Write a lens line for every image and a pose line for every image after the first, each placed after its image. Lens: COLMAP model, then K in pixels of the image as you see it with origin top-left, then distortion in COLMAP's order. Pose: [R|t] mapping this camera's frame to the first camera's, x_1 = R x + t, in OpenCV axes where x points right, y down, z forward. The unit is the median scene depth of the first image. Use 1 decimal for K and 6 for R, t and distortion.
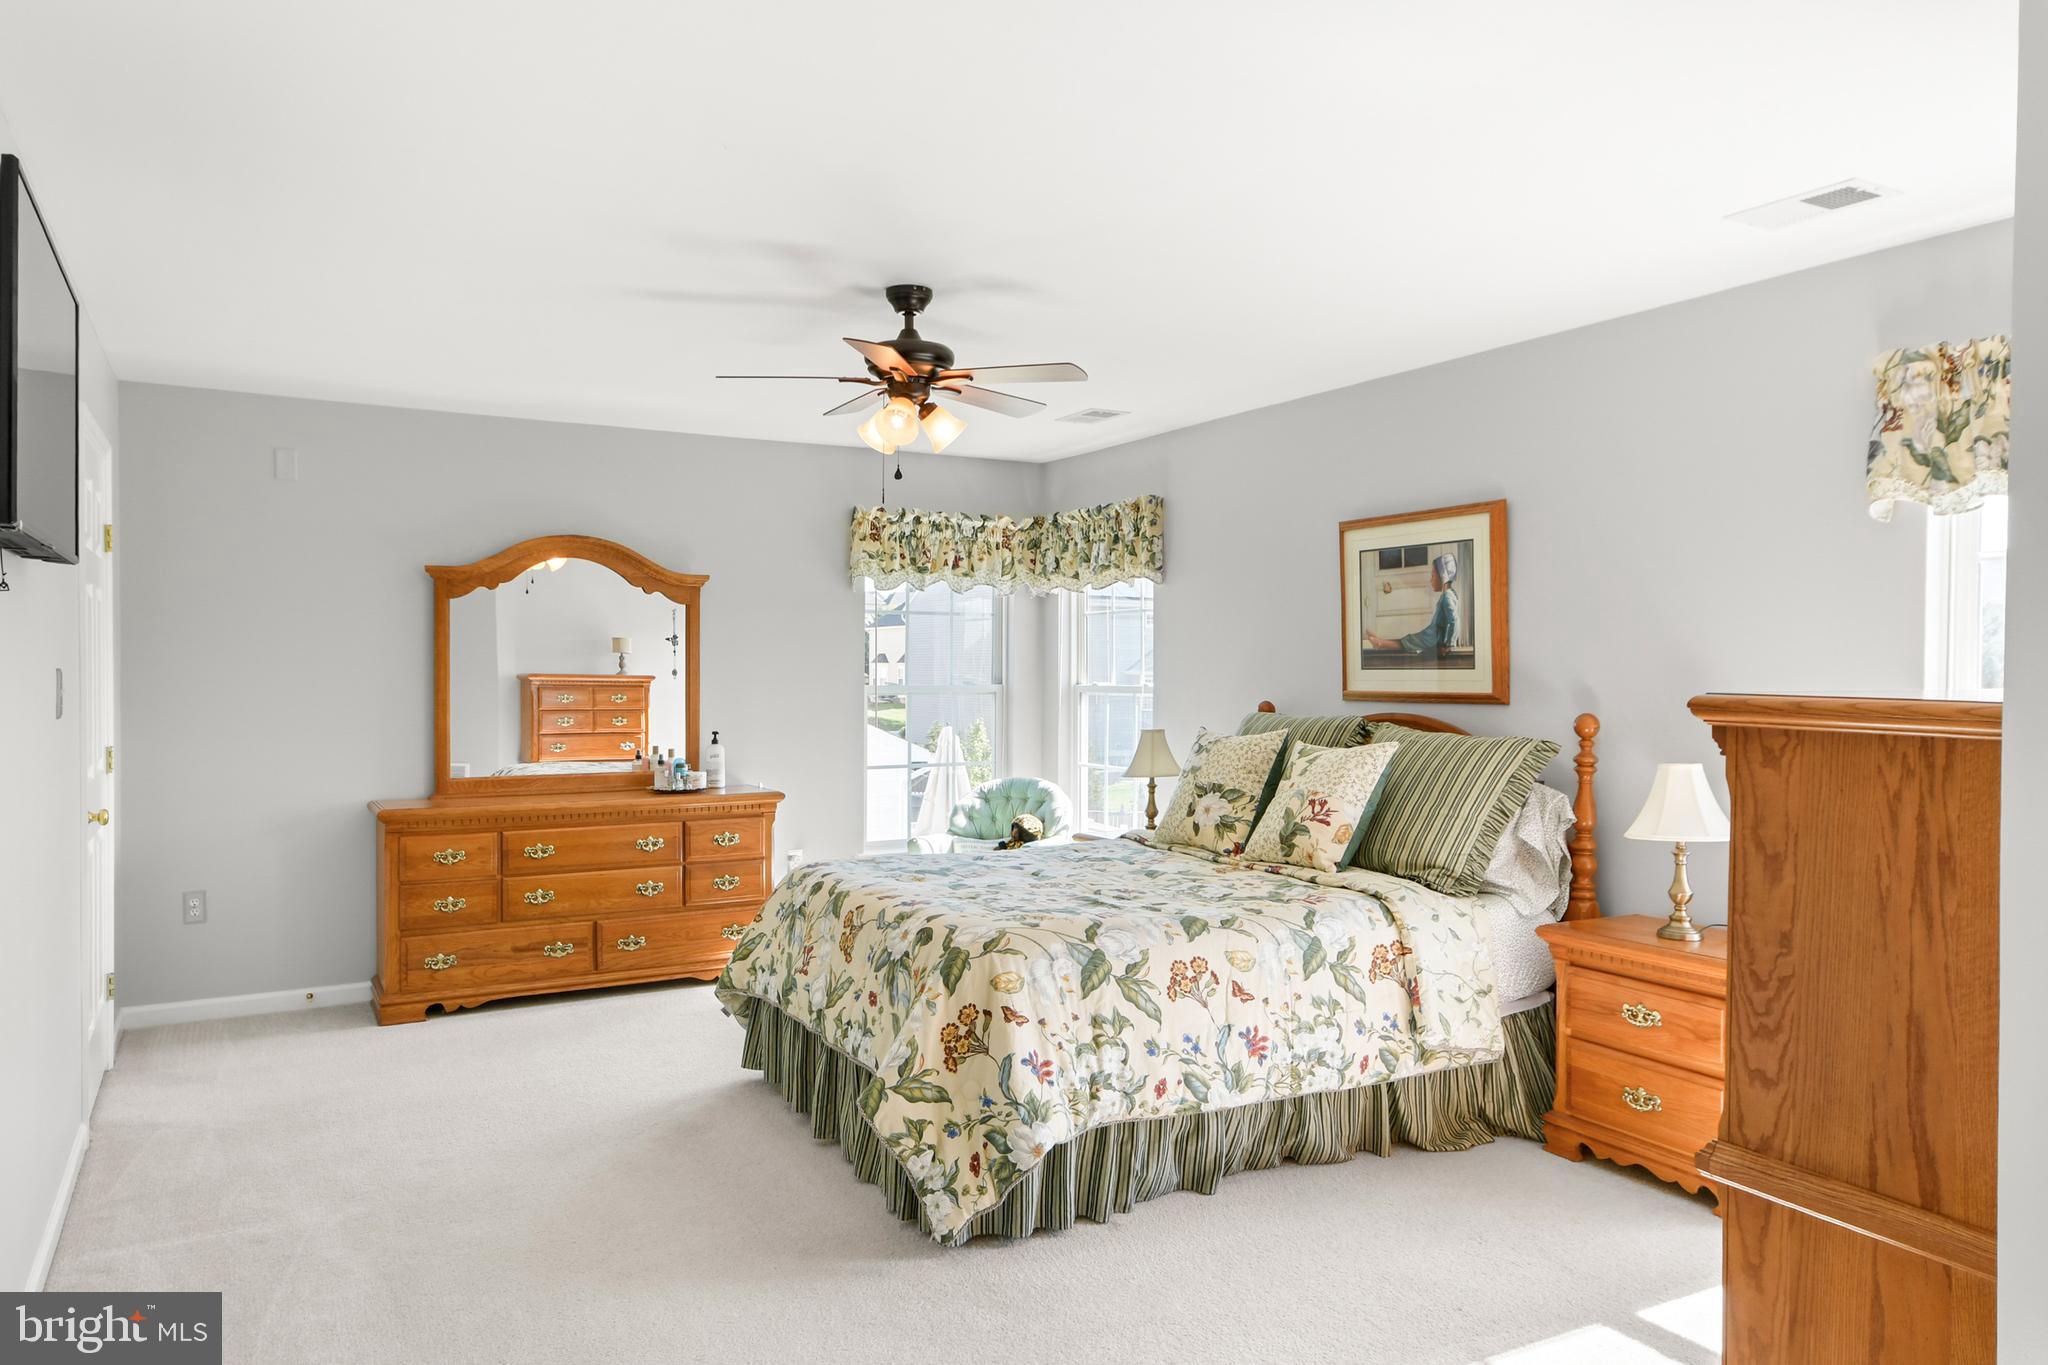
lens RADIAL K [[1323.0, 0, 1022.2], [0, 1323.0, 674.5], [0, 0, 1]] dist [-0.031373, 0.000085]
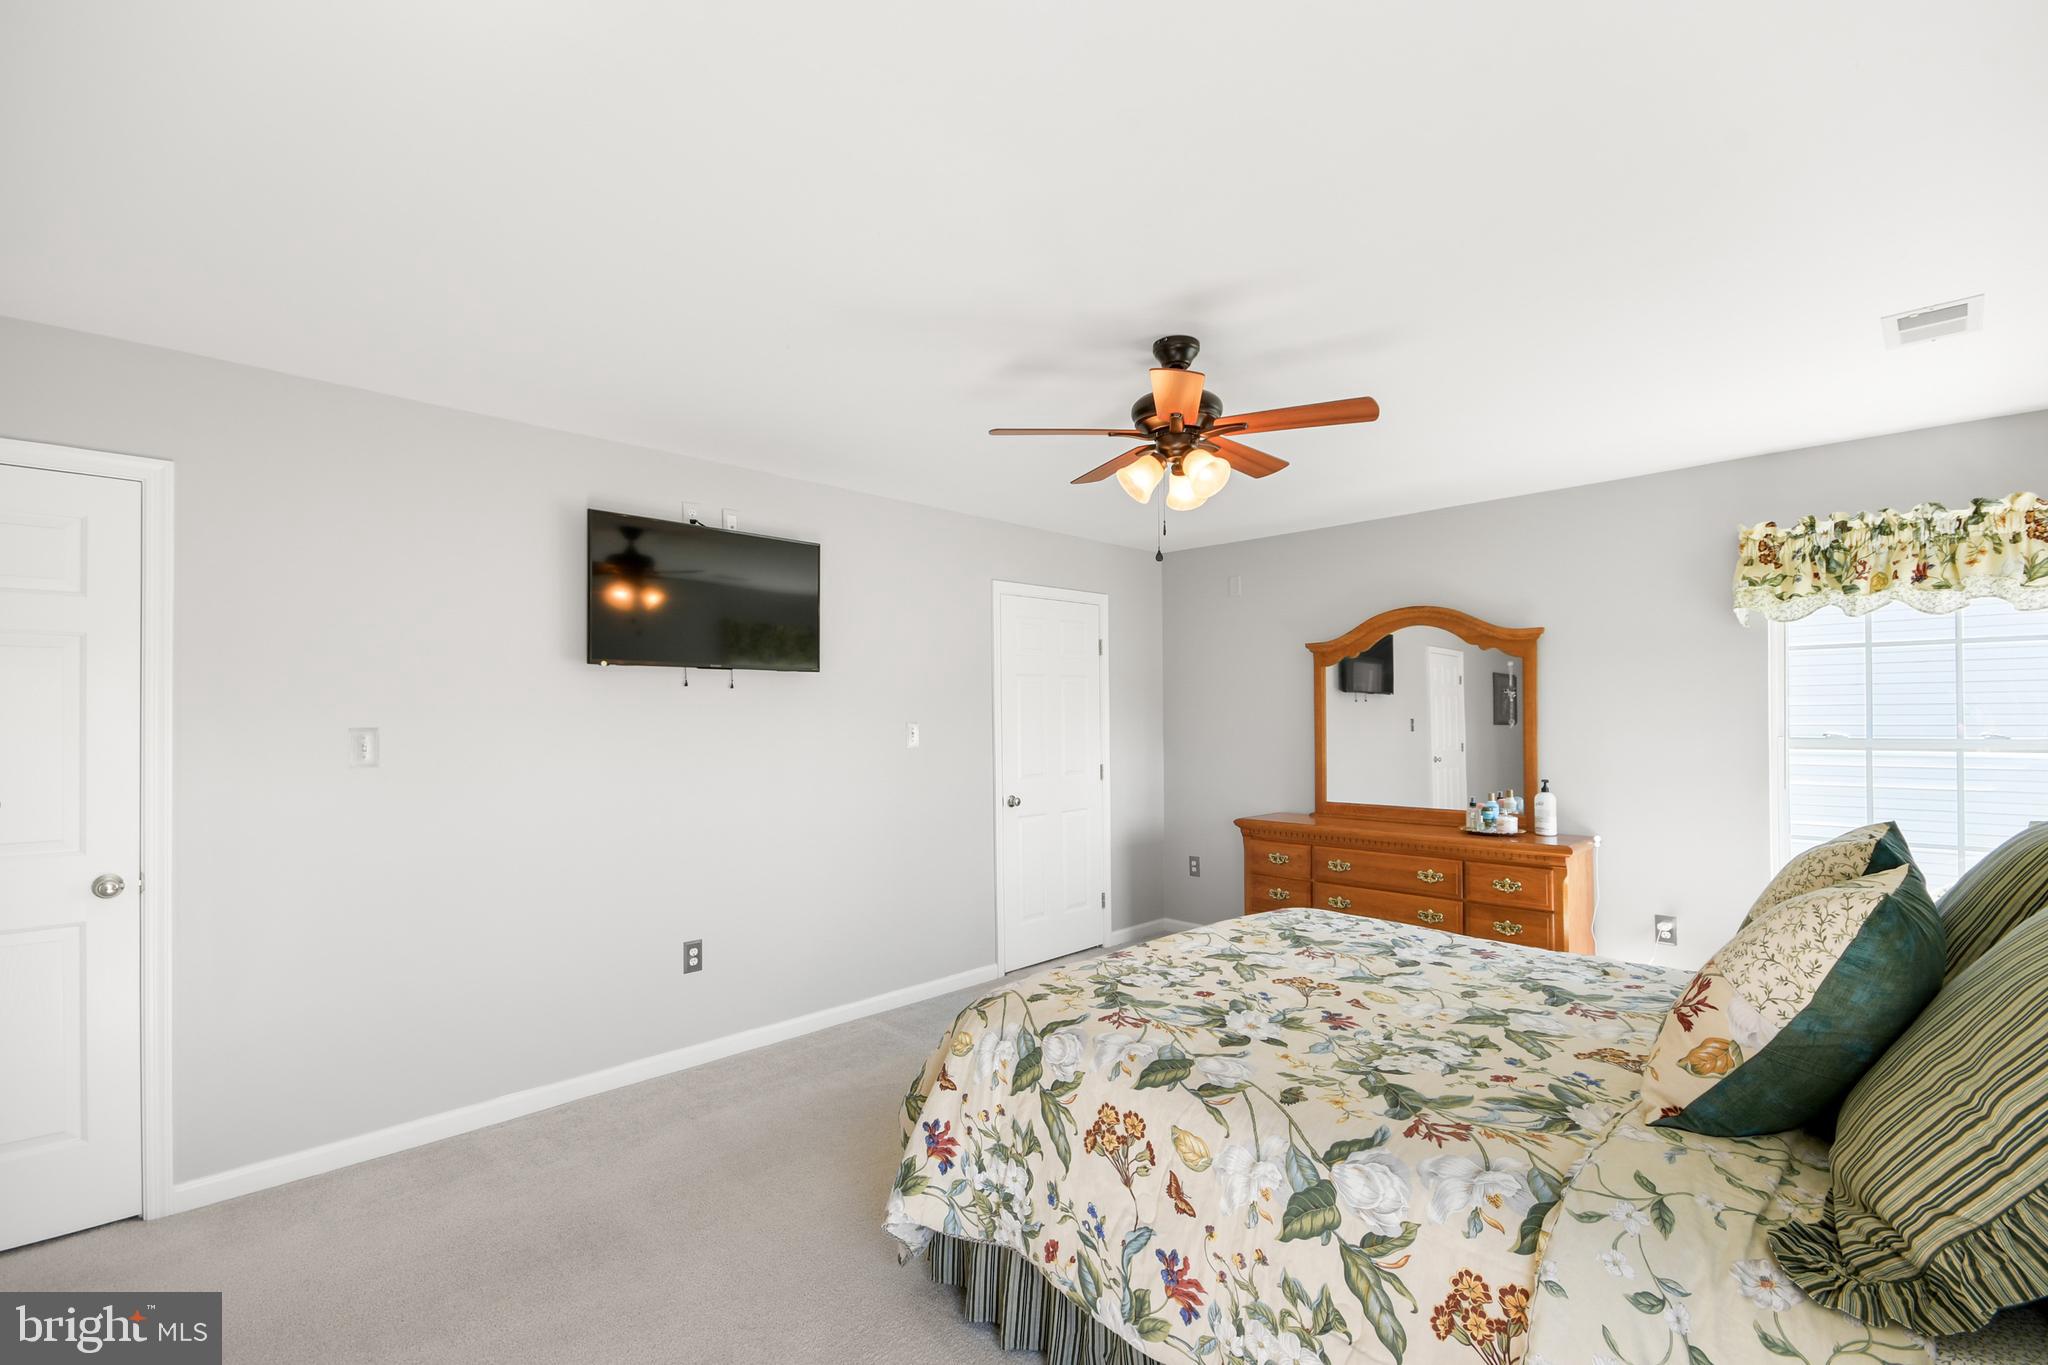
lens RADIAL K [[890.9, 0, 1032.4], [0, 890.9, 716.4], [0, 0, 1]] dist [0.009335, -0.000299]
pose [[0.287095, -0.003319, -0.957897, 0.313835], [-0.001300, 0.999992, -0.003854, -0.002609], [0.957901, 0.002352, 0.287088, 0.424126]]
